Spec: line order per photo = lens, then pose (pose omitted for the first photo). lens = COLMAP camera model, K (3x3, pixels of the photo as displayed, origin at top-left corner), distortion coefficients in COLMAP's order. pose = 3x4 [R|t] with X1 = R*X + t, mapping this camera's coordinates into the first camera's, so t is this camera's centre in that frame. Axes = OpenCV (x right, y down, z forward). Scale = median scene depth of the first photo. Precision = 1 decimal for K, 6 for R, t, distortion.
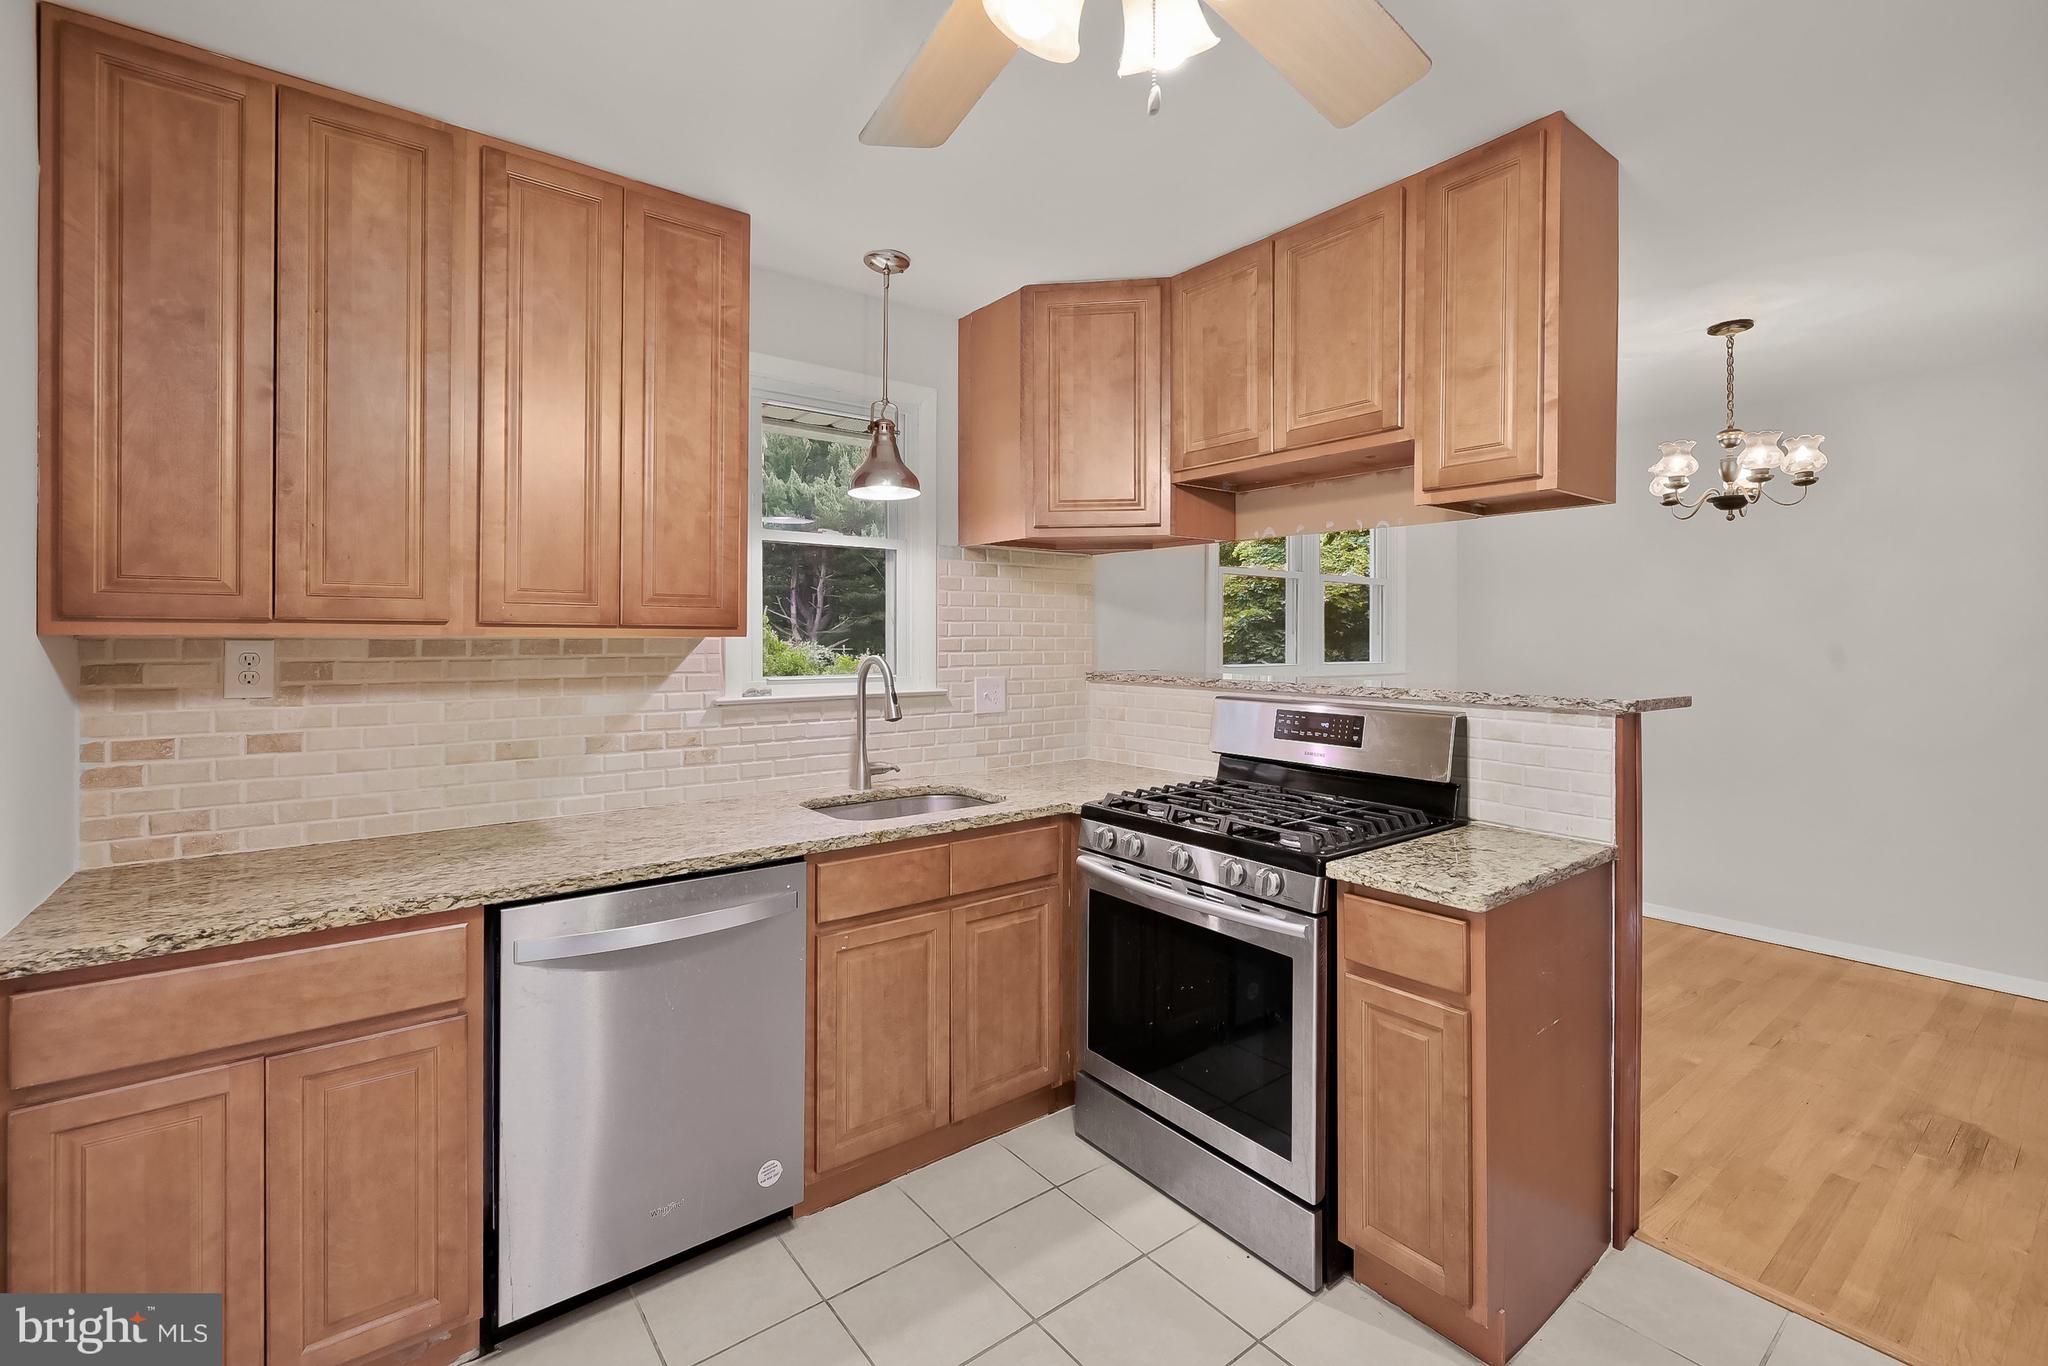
lens RADIAL K [[893.3, 0, 1032.4], [0, 893.3, 631.1], [0, 0, 1]] dist [-0.001364, 0.000539]
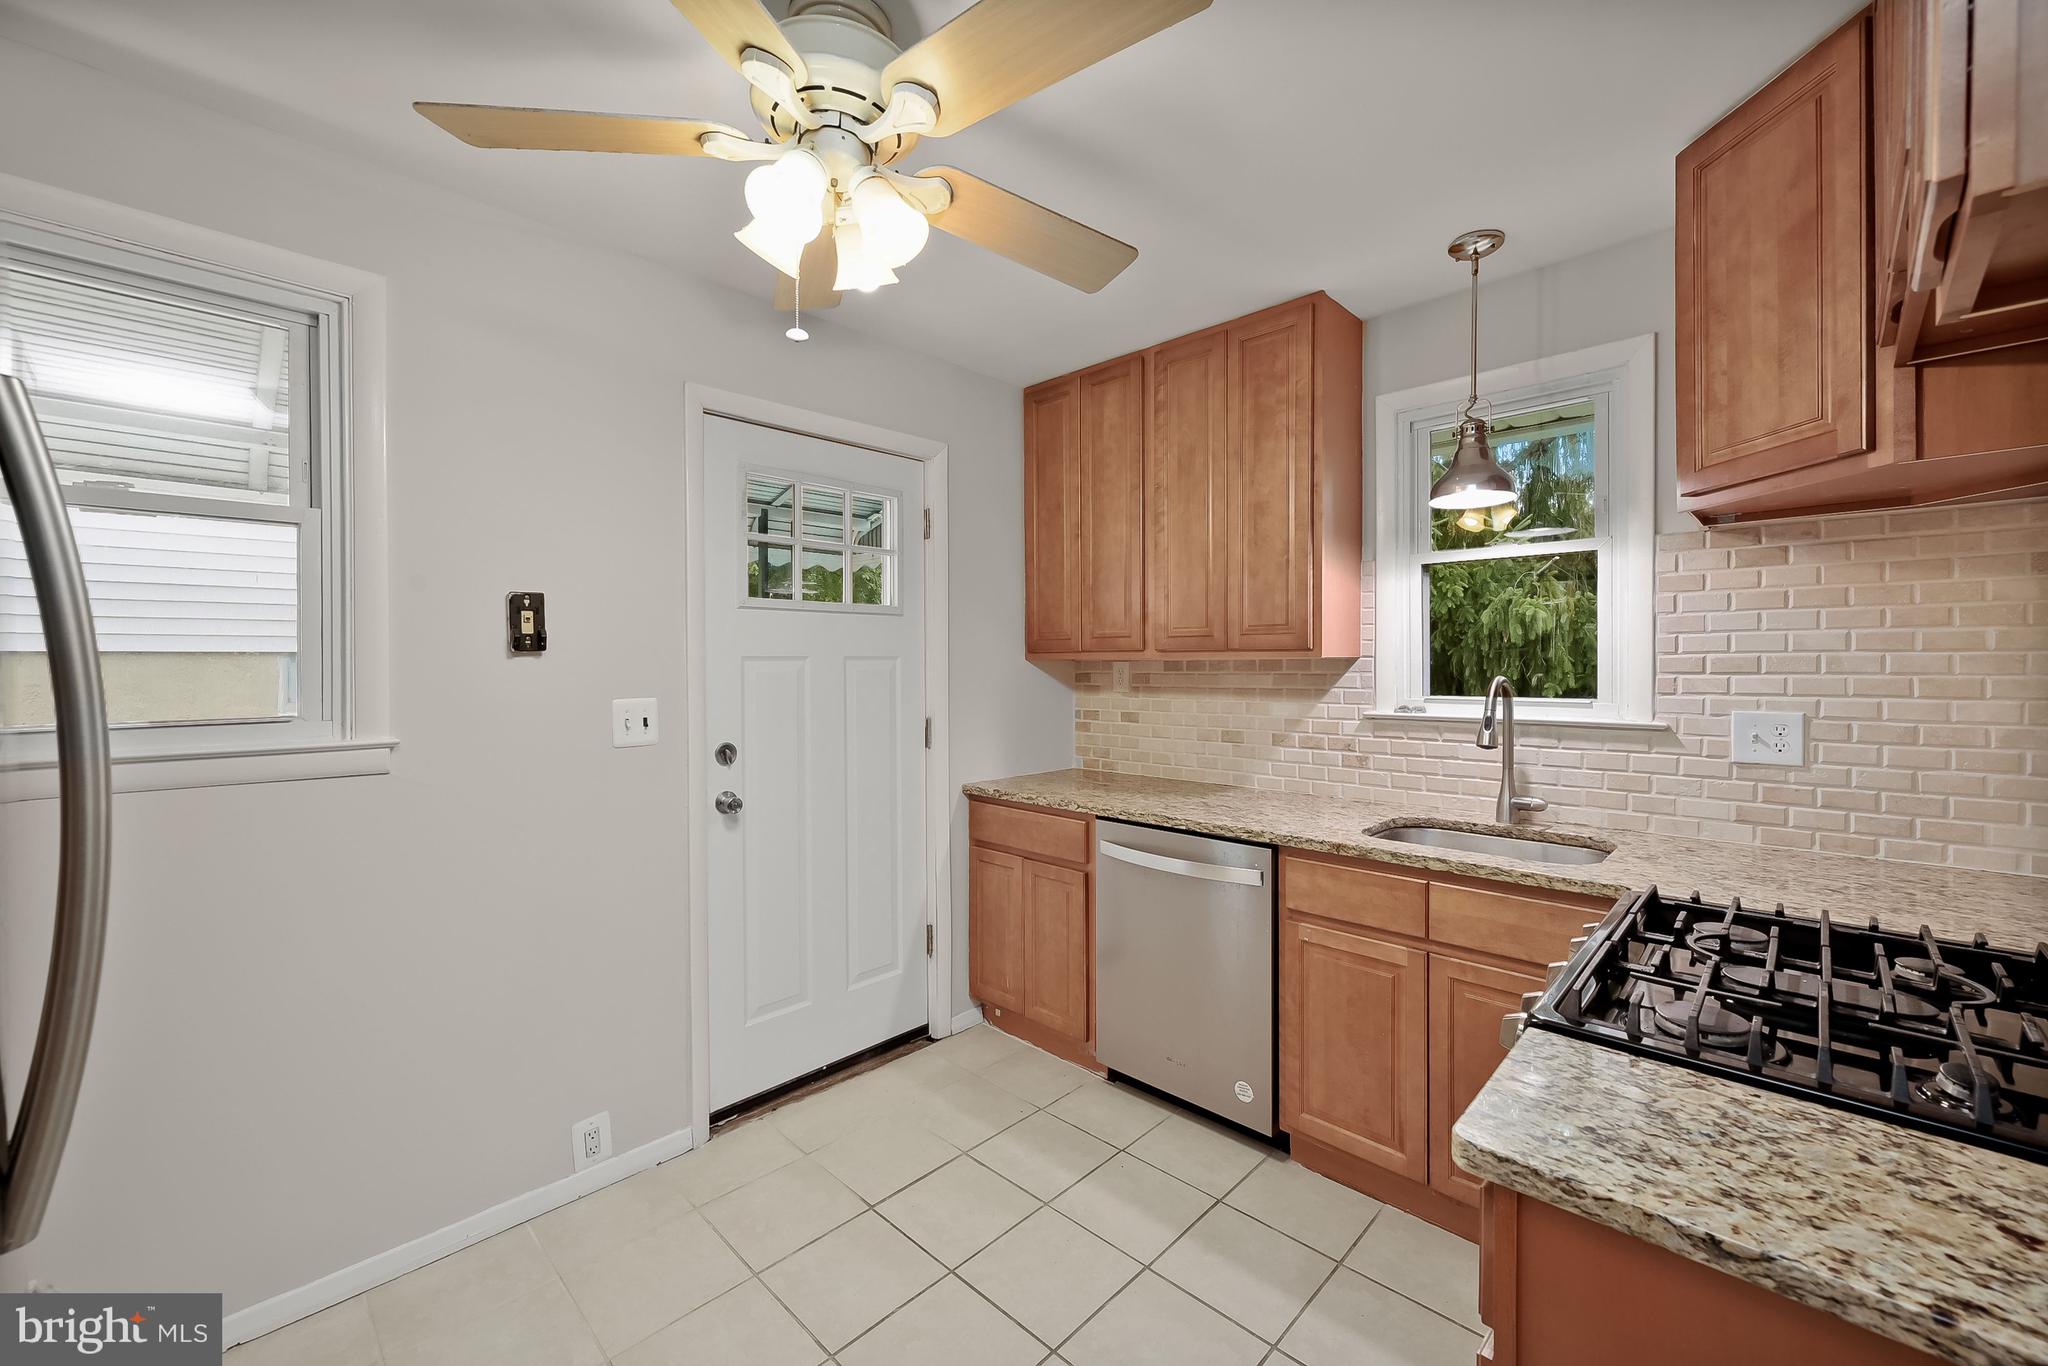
lens RADIAL K [[813.1, 0, 1036.8], [0, 813.1, 661.6], [0, 0, 1]] dist [-0.000220, 0.000387]
pose [[0.138970, -0.002538, -0.990293, 0.706736], [0.013573, 0.999908, -0.000658, 0.007987], [0.990204, -0.013350, 0.138992, 0.512785]]
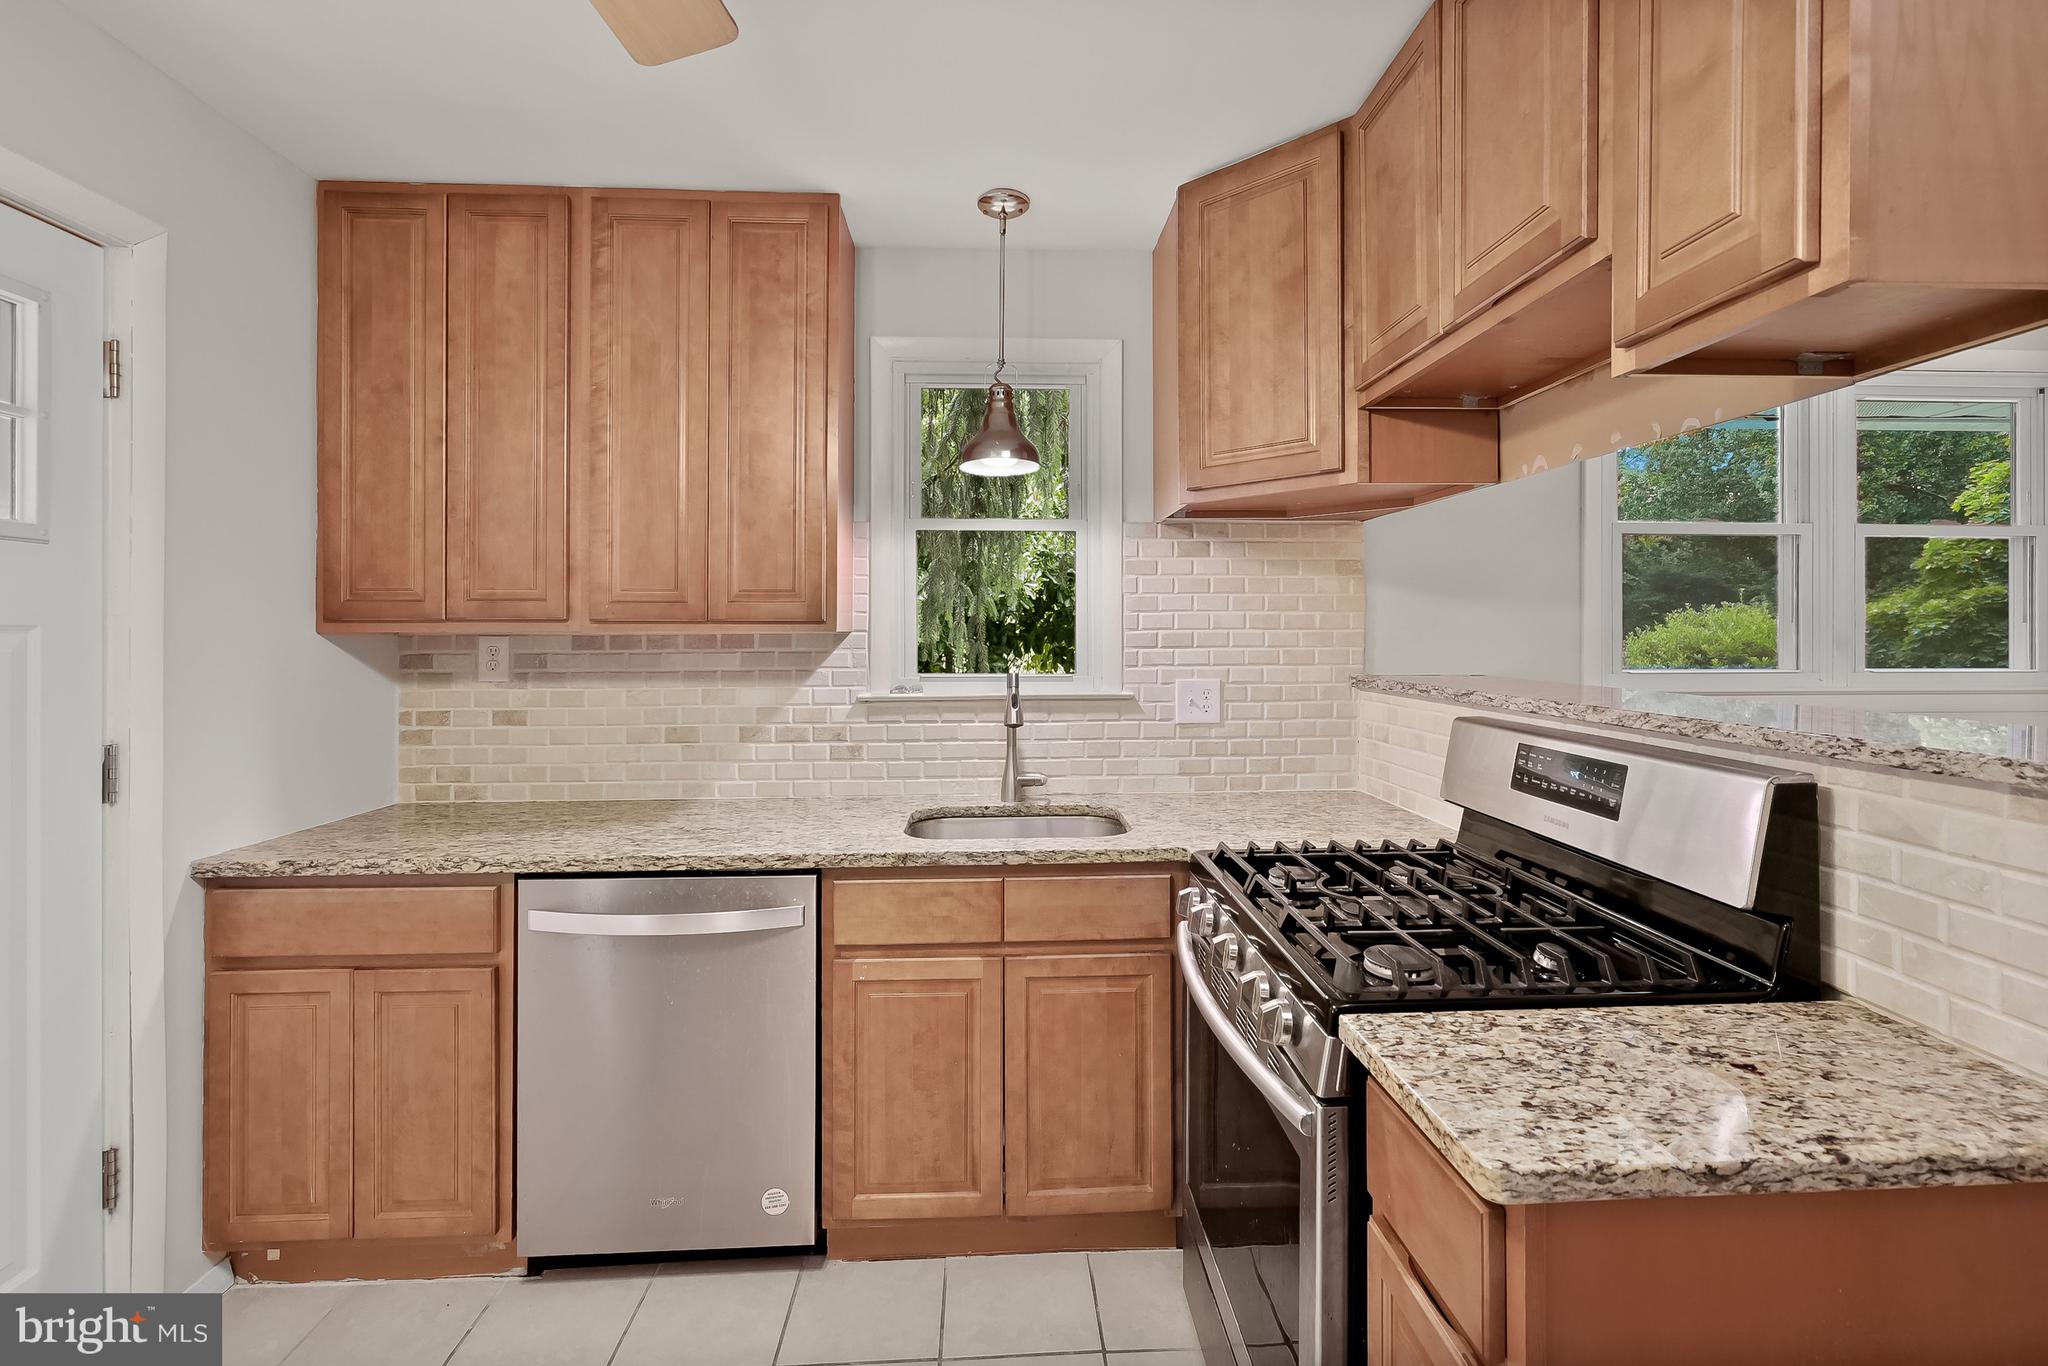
lens RADIAL K [[893.3, 0, 1034.1], [0, 893.3, 625.2], [0, 0, 1]] dist [-0.001364, 0.000539]
pose [[0.818287, -0.009347, -0.574734, 0.429749], [0.008862, 0.999954, -0.003644, 0.005169], [0.574741, -0.002111, 0.818332, 0.350656]]
